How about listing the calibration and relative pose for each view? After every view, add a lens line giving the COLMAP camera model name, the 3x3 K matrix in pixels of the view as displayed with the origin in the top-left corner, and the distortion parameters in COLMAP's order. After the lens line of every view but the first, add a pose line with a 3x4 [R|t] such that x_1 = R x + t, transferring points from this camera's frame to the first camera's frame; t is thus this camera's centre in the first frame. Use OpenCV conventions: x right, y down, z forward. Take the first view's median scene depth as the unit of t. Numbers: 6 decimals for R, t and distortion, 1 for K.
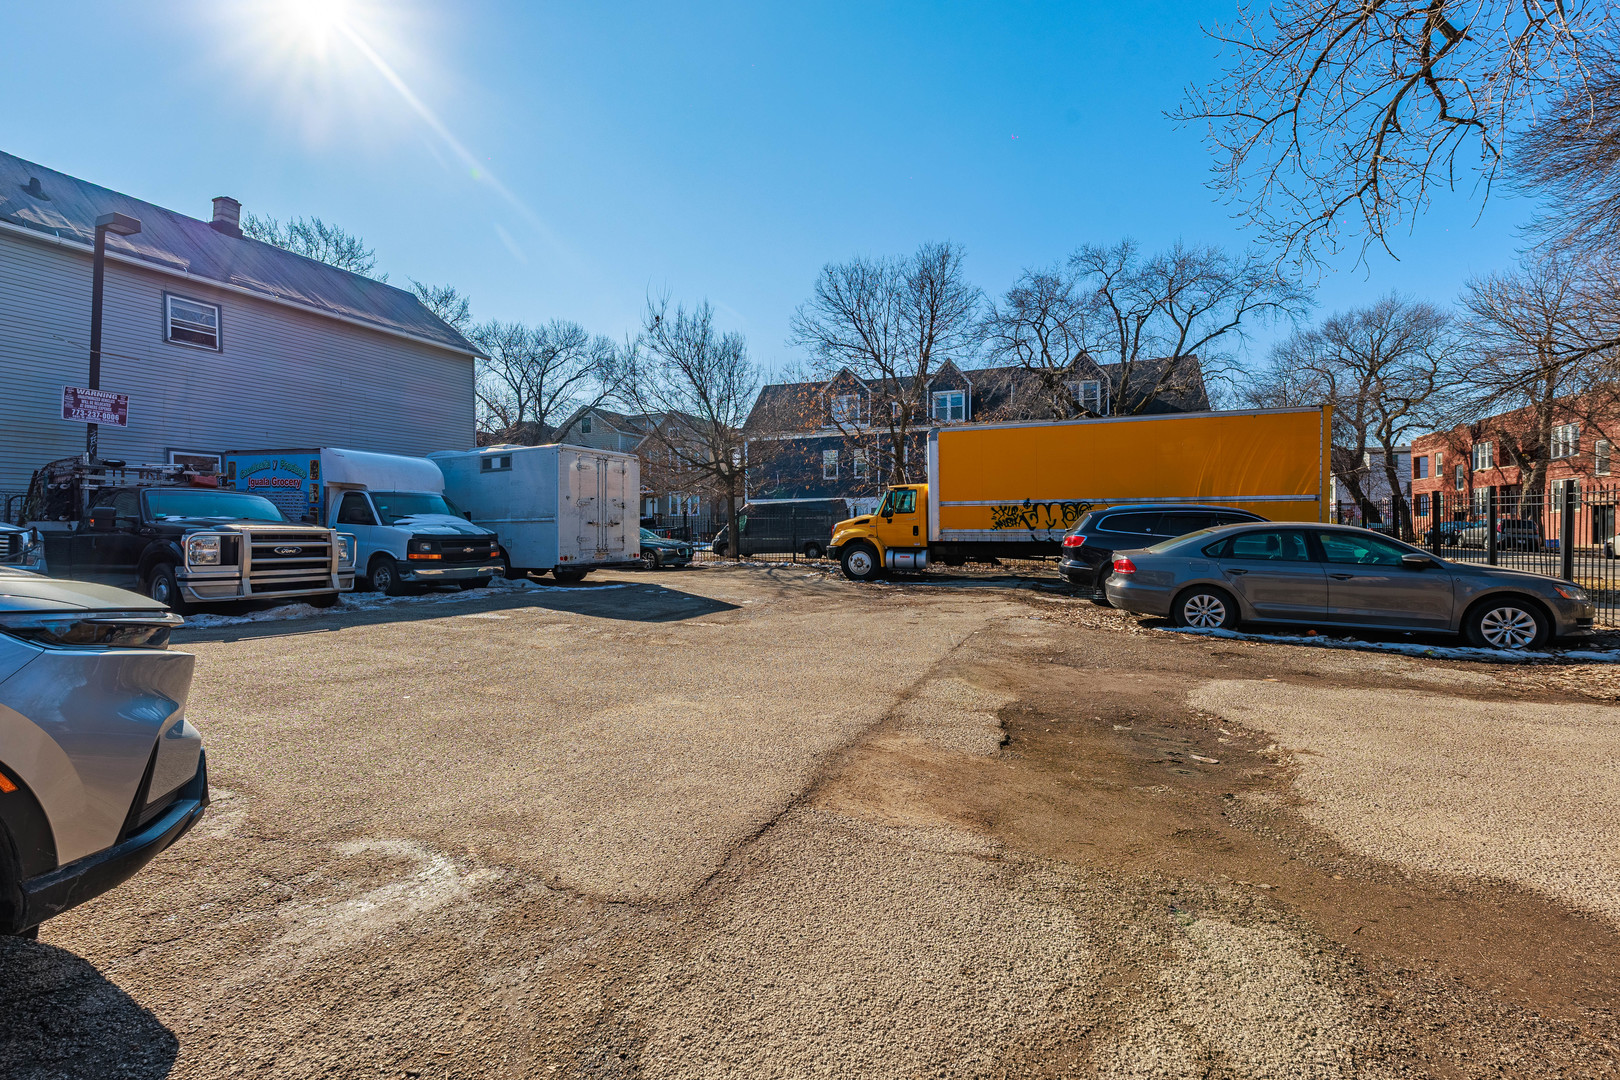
lens RADIAL K [[653.3, 0, 810.0], [0, 653.3, 540.0], [0, 0, 1]] dist [-0.000406, -0.000047]
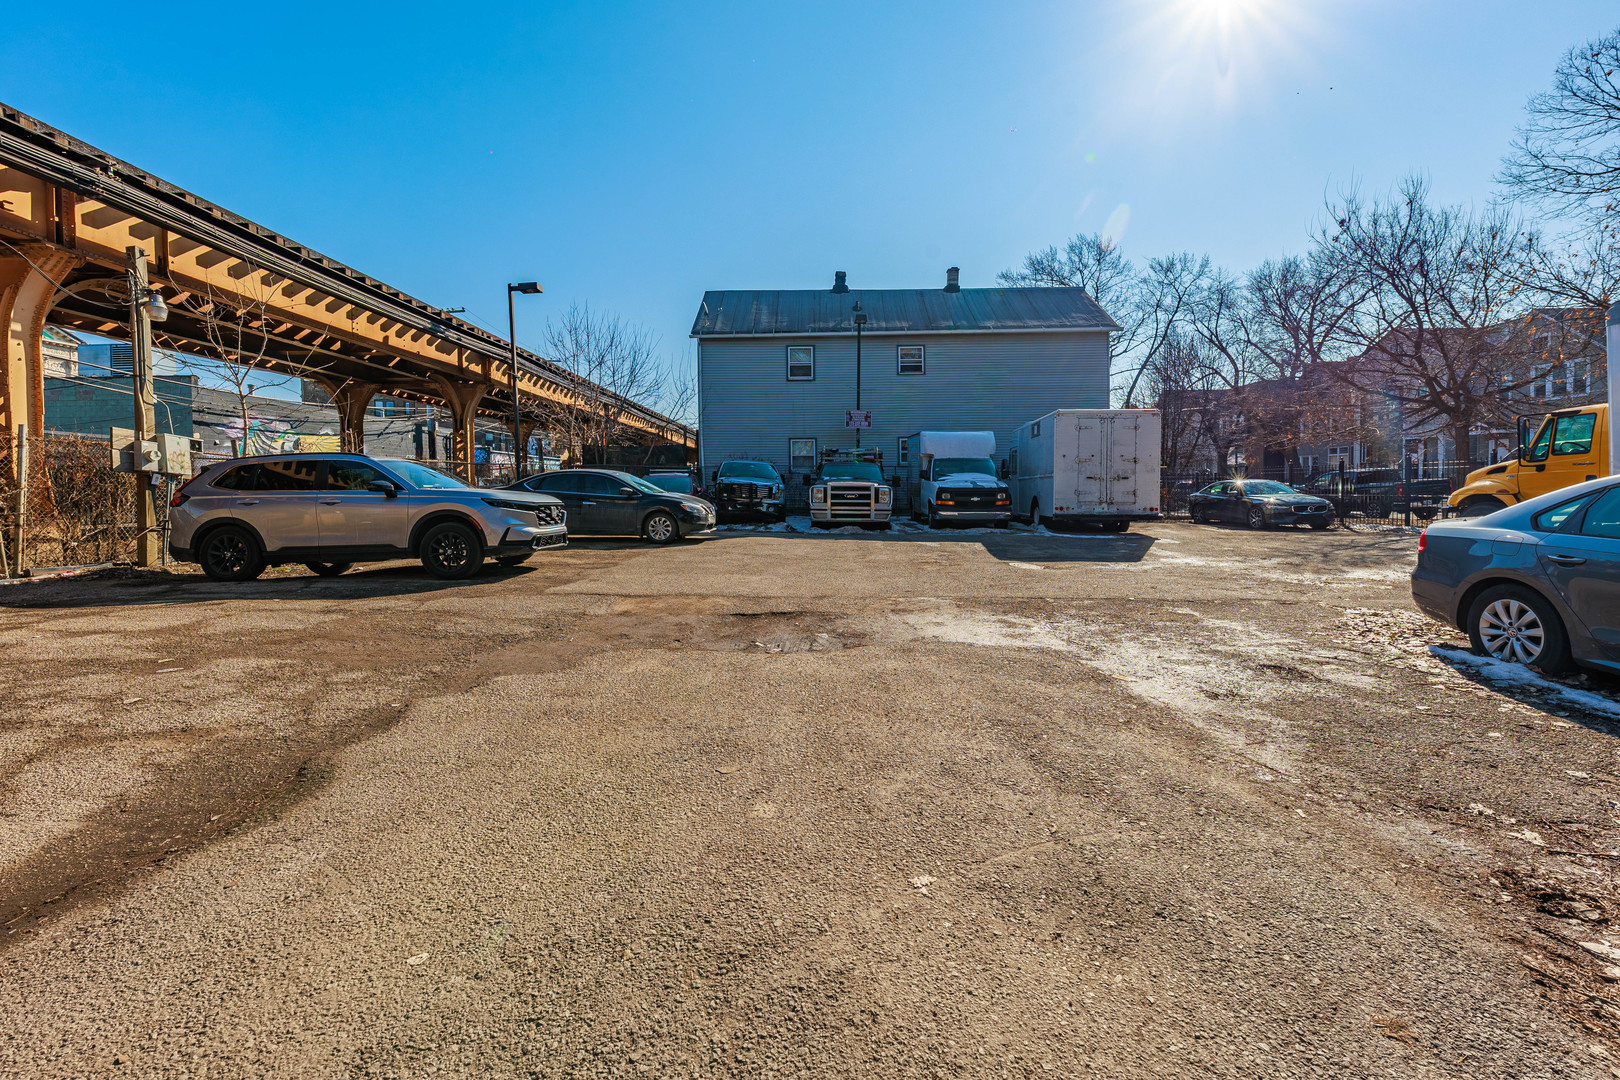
lens RADIAL K [[655.1, 0, 810.0], [0, 655.1, 505.8], [0, 0, 1]] dist [0.000217, 0.000022]
pose [[0.366231, 0.027438, -0.930119, 0.617040], [-0.013042, 0.999618, 0.024353, 0.000786], [0.930432, 0.003212, 0.366449, 0.184244]]
